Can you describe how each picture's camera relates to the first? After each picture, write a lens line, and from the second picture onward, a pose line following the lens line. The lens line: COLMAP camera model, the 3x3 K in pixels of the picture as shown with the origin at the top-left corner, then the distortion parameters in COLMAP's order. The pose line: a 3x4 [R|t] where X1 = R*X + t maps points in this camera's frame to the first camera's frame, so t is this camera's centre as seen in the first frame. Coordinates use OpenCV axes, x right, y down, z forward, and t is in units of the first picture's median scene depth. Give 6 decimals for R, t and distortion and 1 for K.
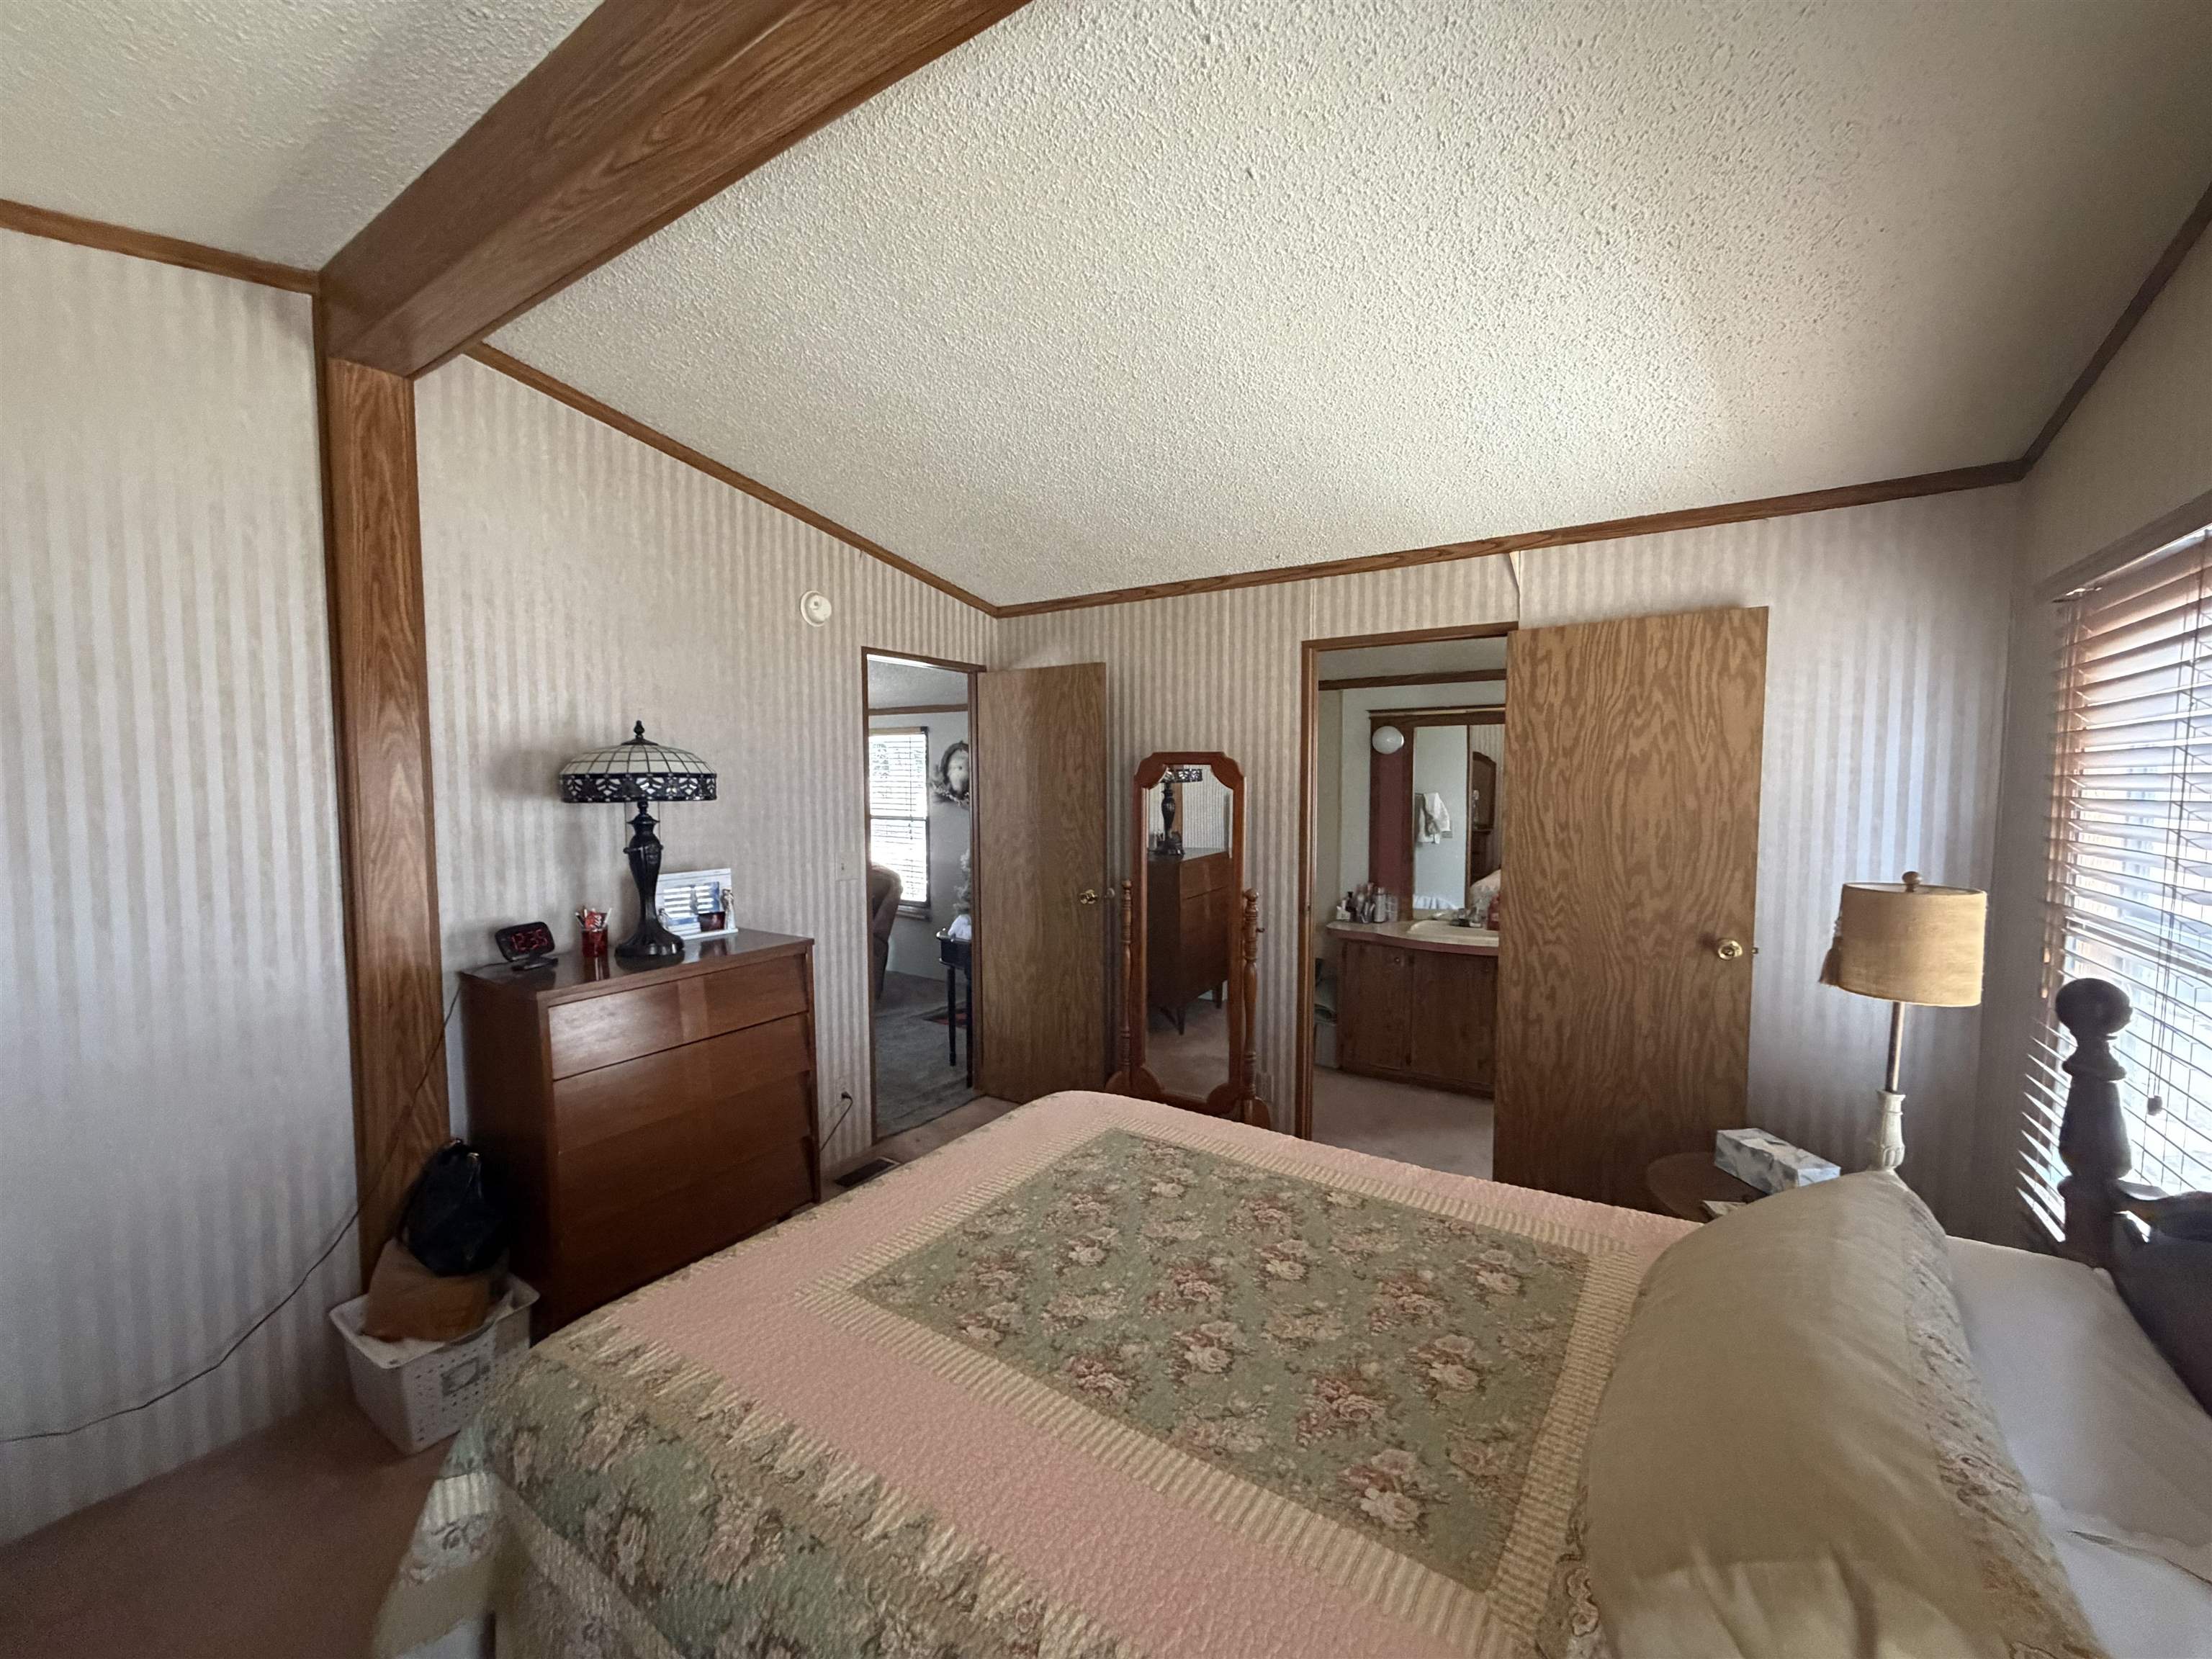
lens RADIAL K [[880.1, 0, 1109.0], [0, 880.1, 823.2], [0, 0, 1]] dist [0.002994, 0.000283]
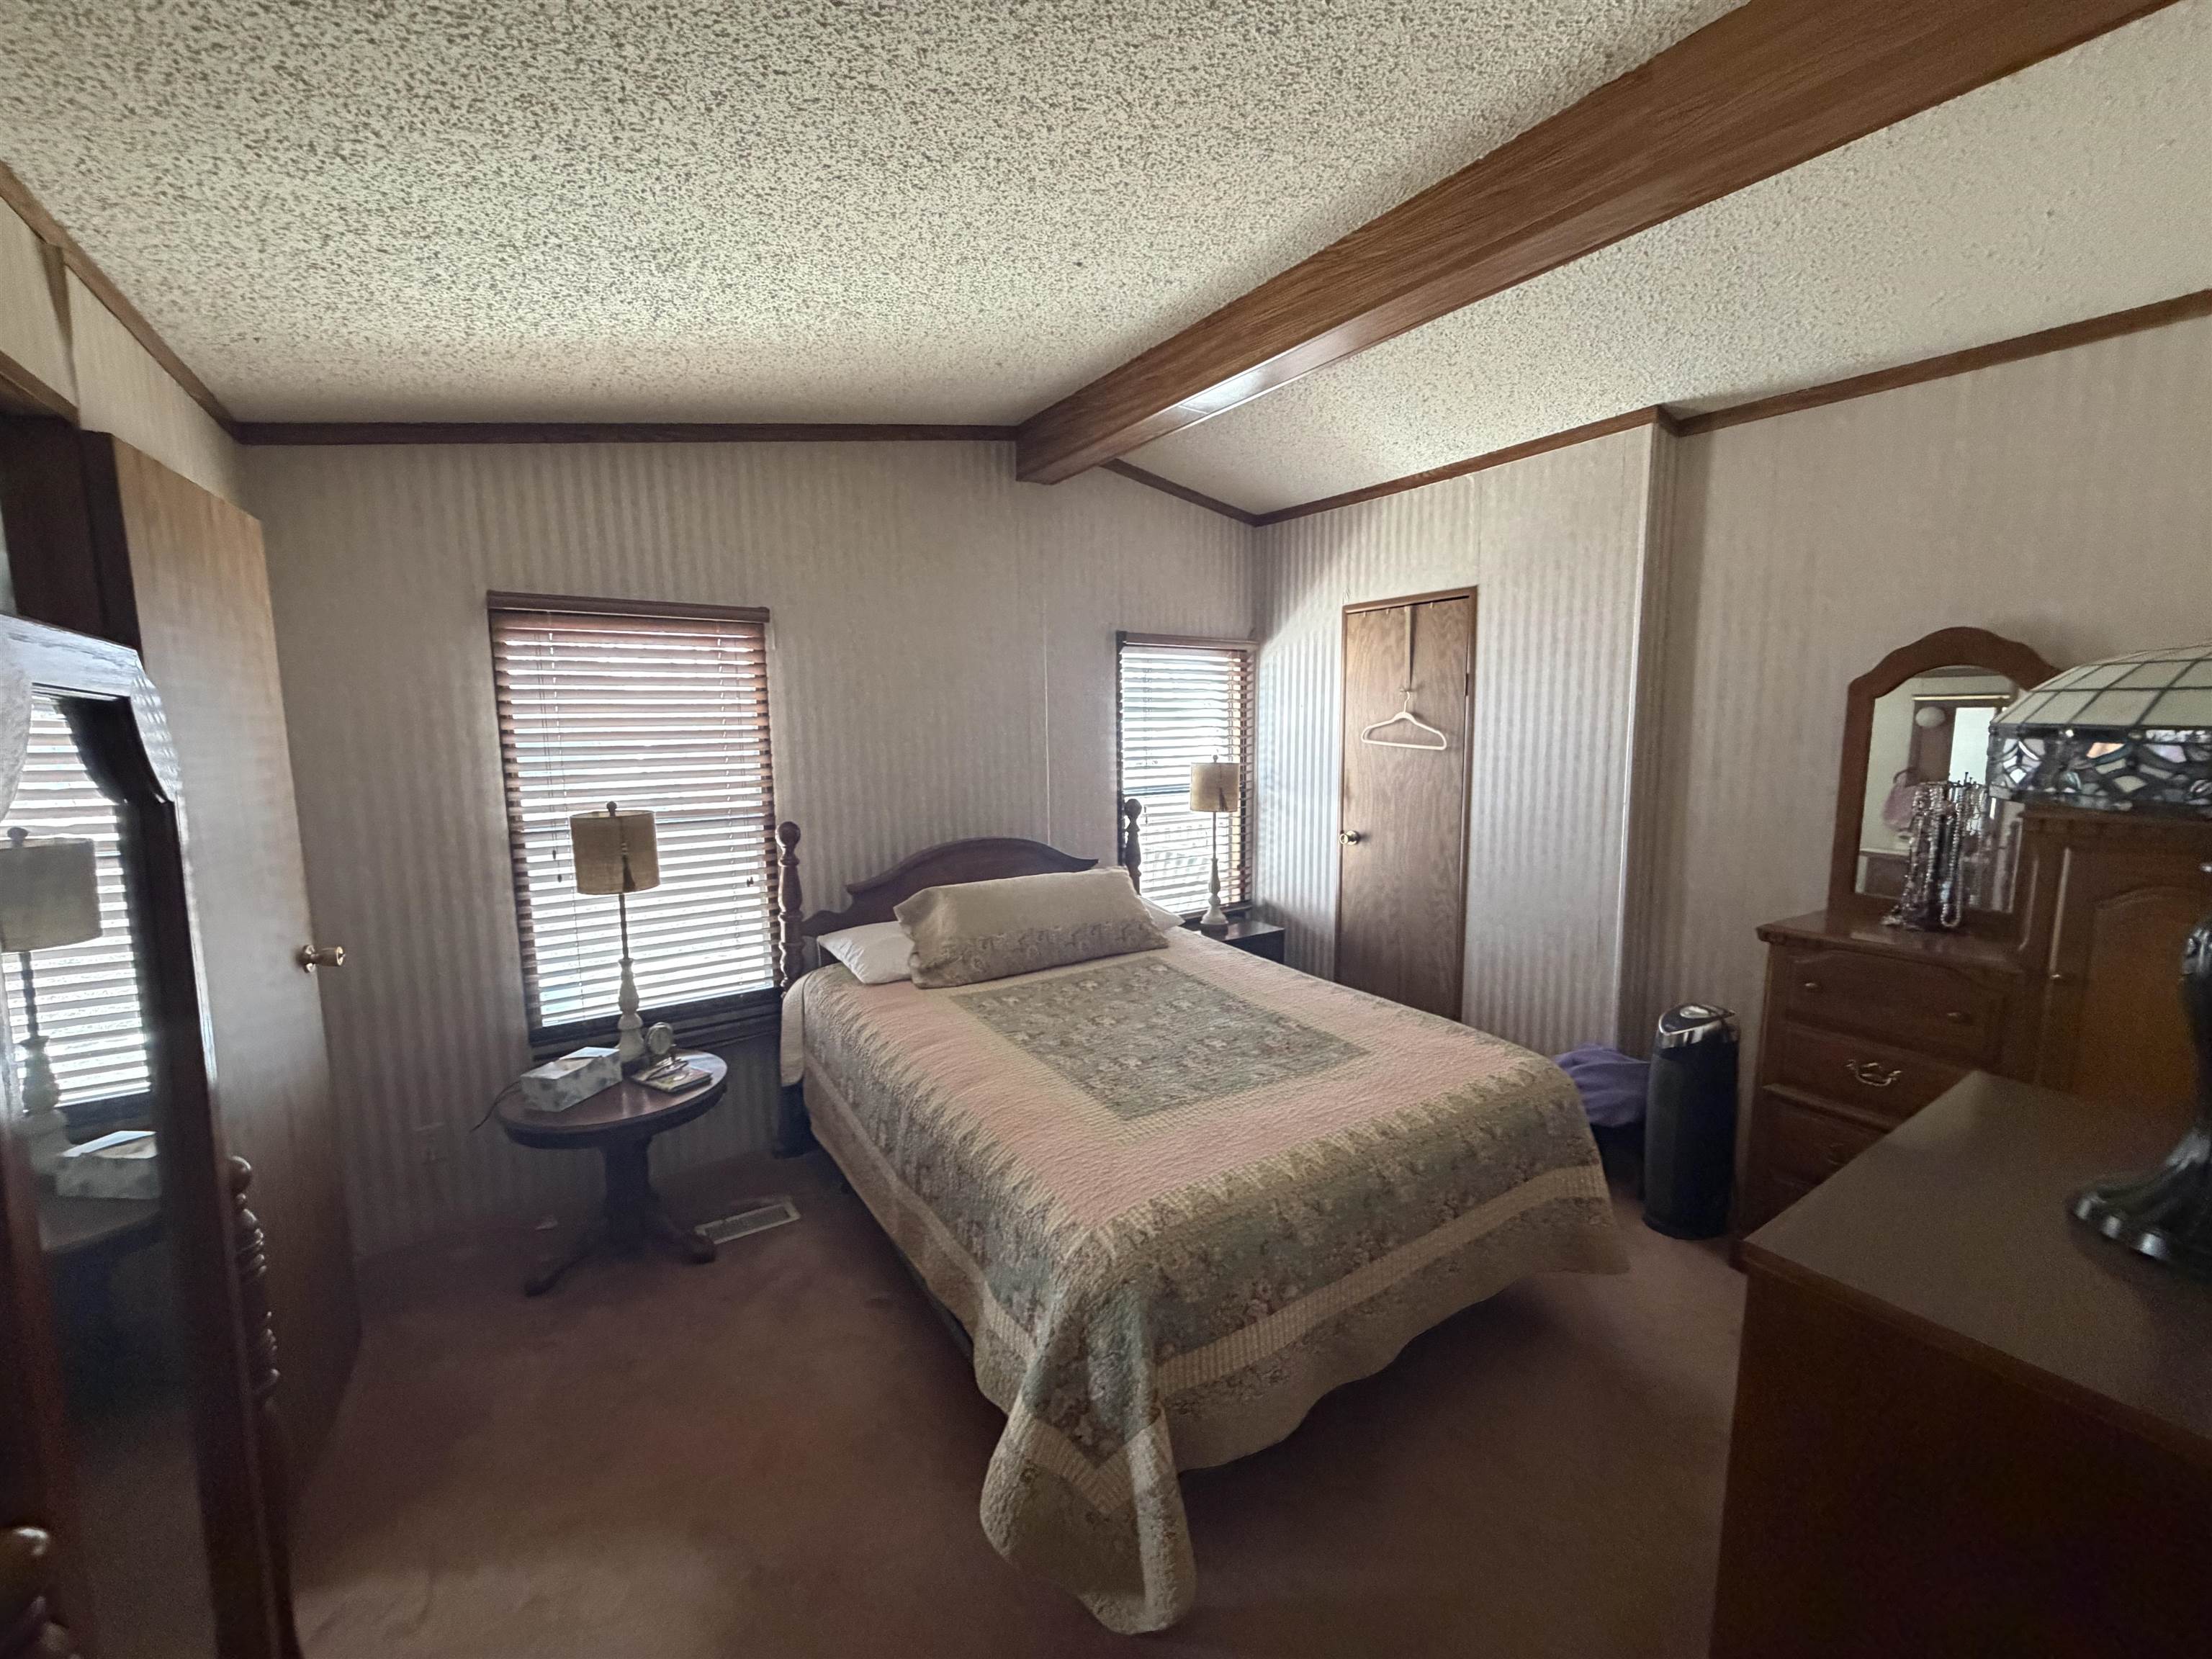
lens RADIAL K [[880.1, 0, 1096.6], [0, 880.1, 817.5], [0, 0, 1]] dist [0.002994, 0.000283]
pose [[-0.918171, -0.036239, 0.394523, -0.239746], [0.029181, 0.986917, 0.158567, -0.081323], [-0.395108, 0.157104, -0.905101, 1.357469]]
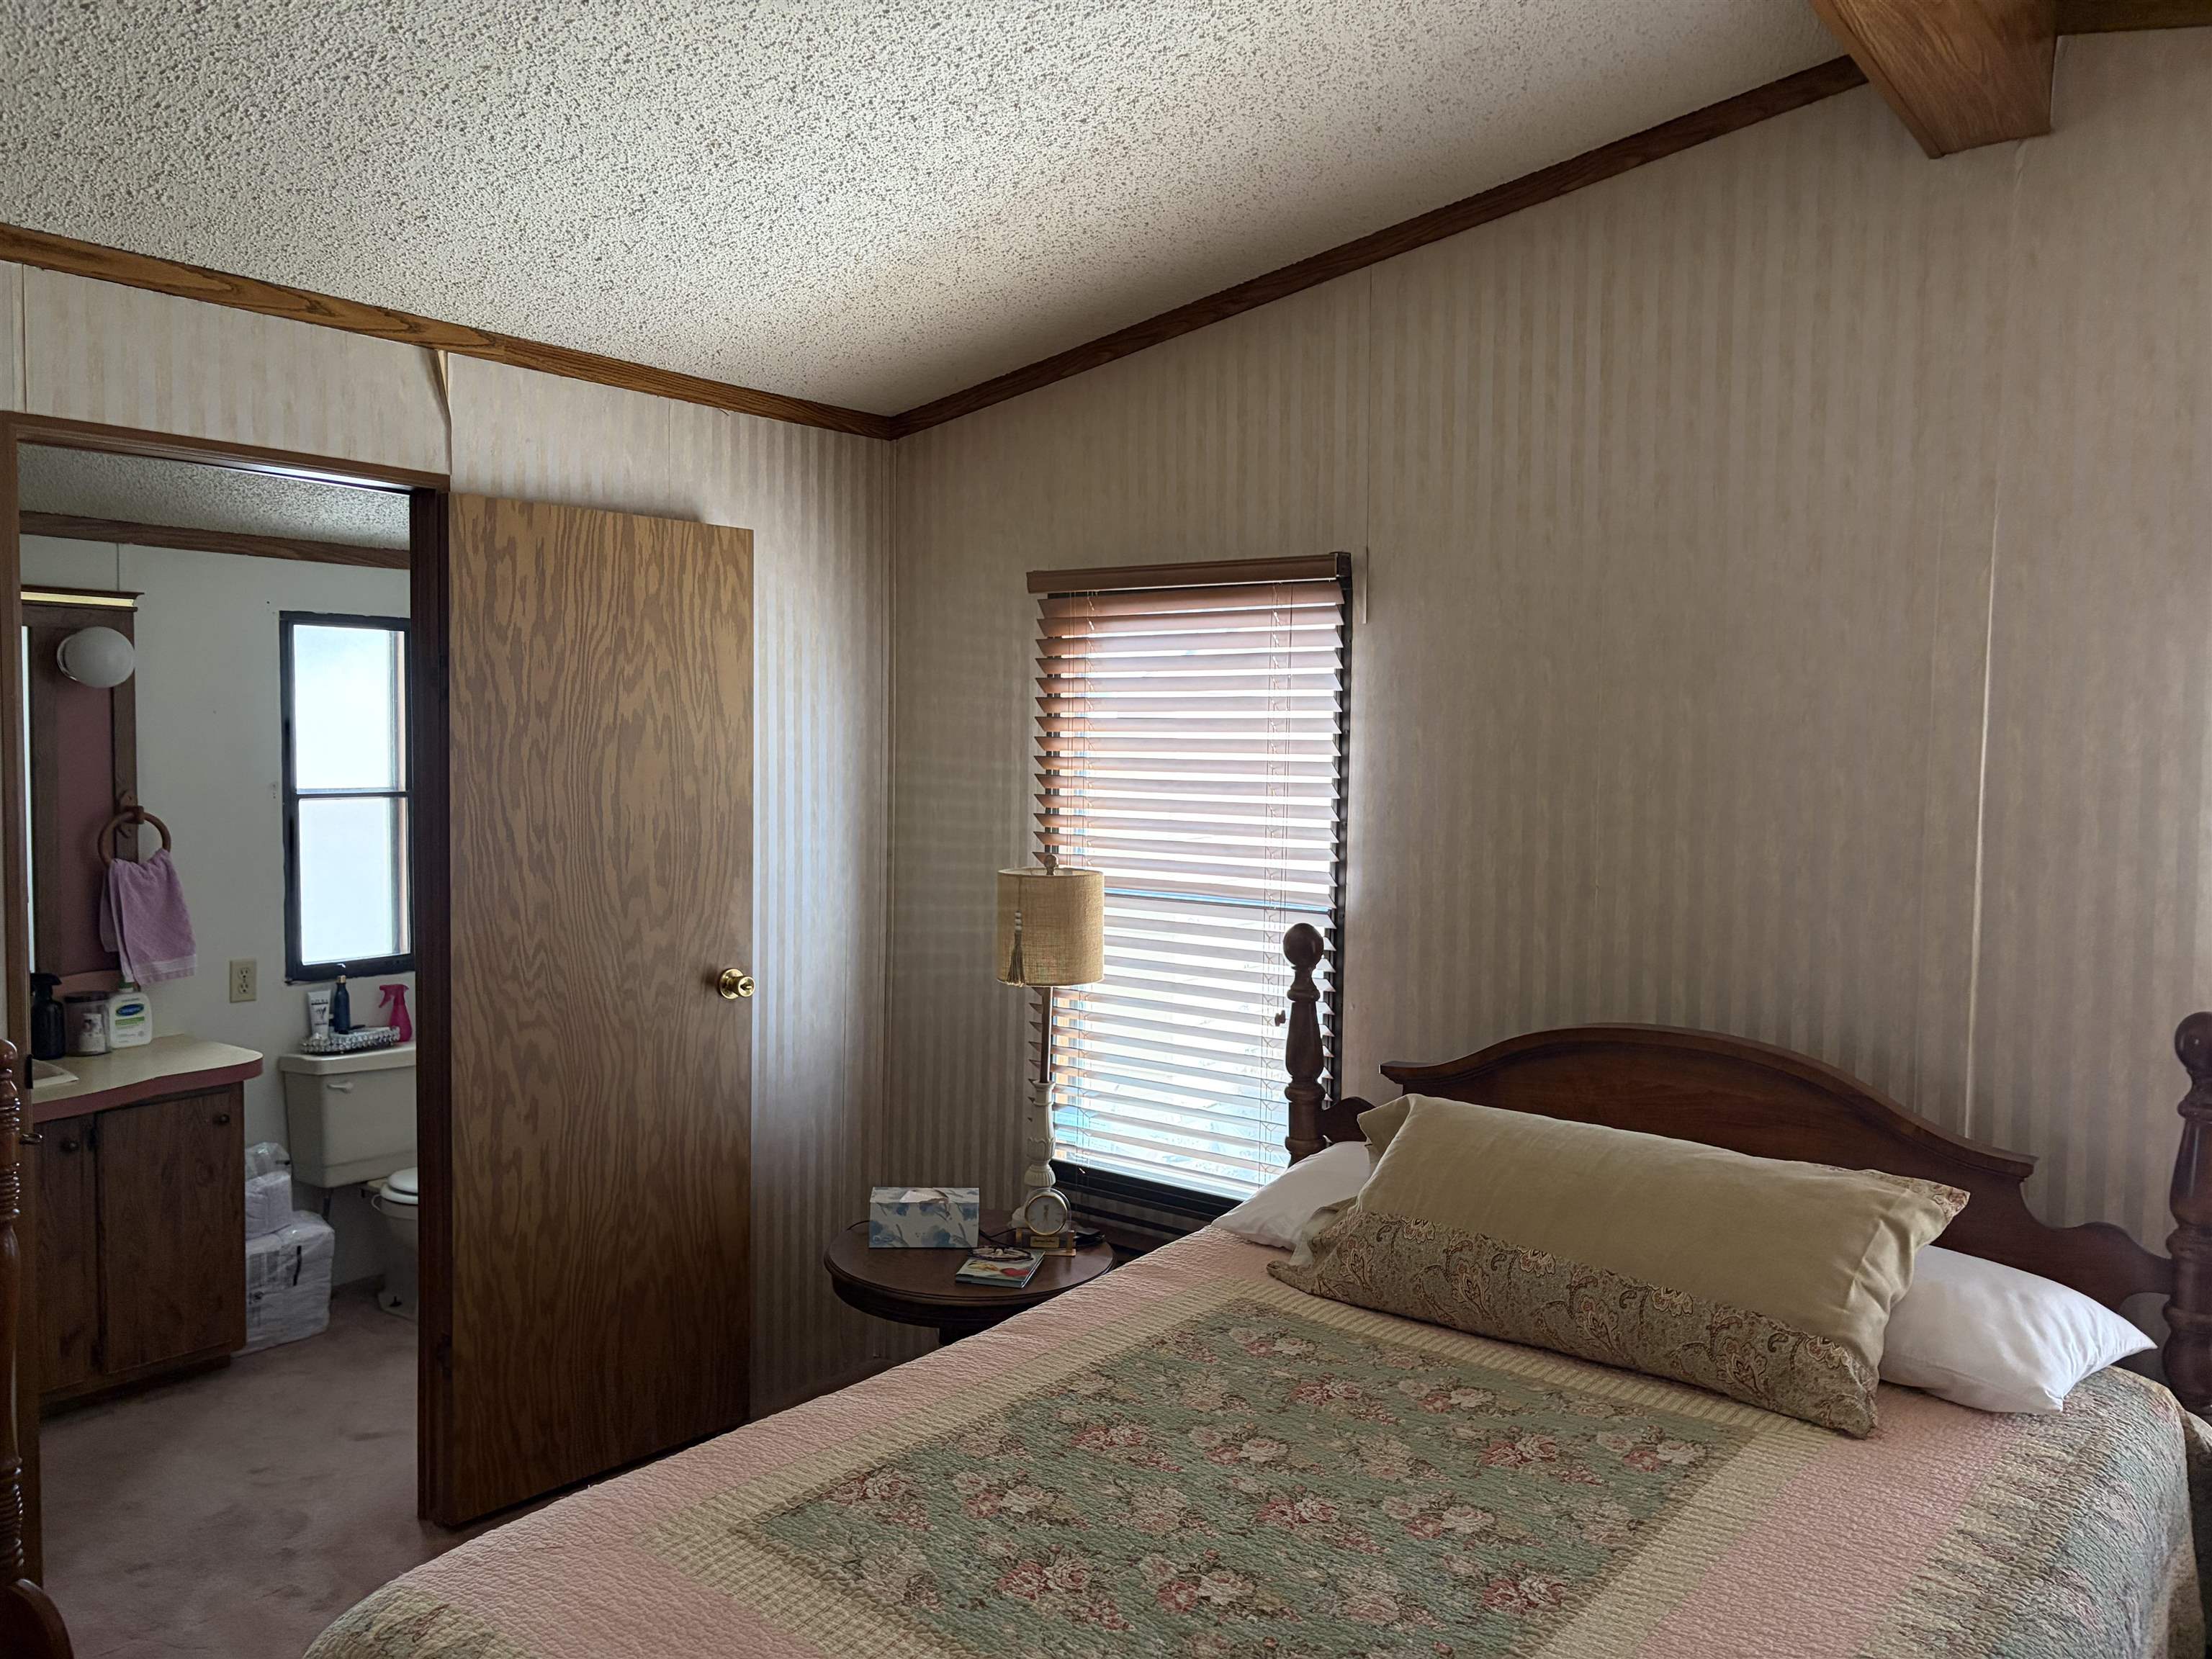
lens RADIAL K [[1658.5, 0, 1105.9], [0, 1658.5, 820.0], [0, 0, 1]] dist [0.030544, -0.037702]
pose [[0.077772, -0.048796, 0.995776, -0.635965], [0.035965, 0.998289, 0.046111, -0.046305], [-0.996322, 0.032227, 0.079394, 0.548821]]
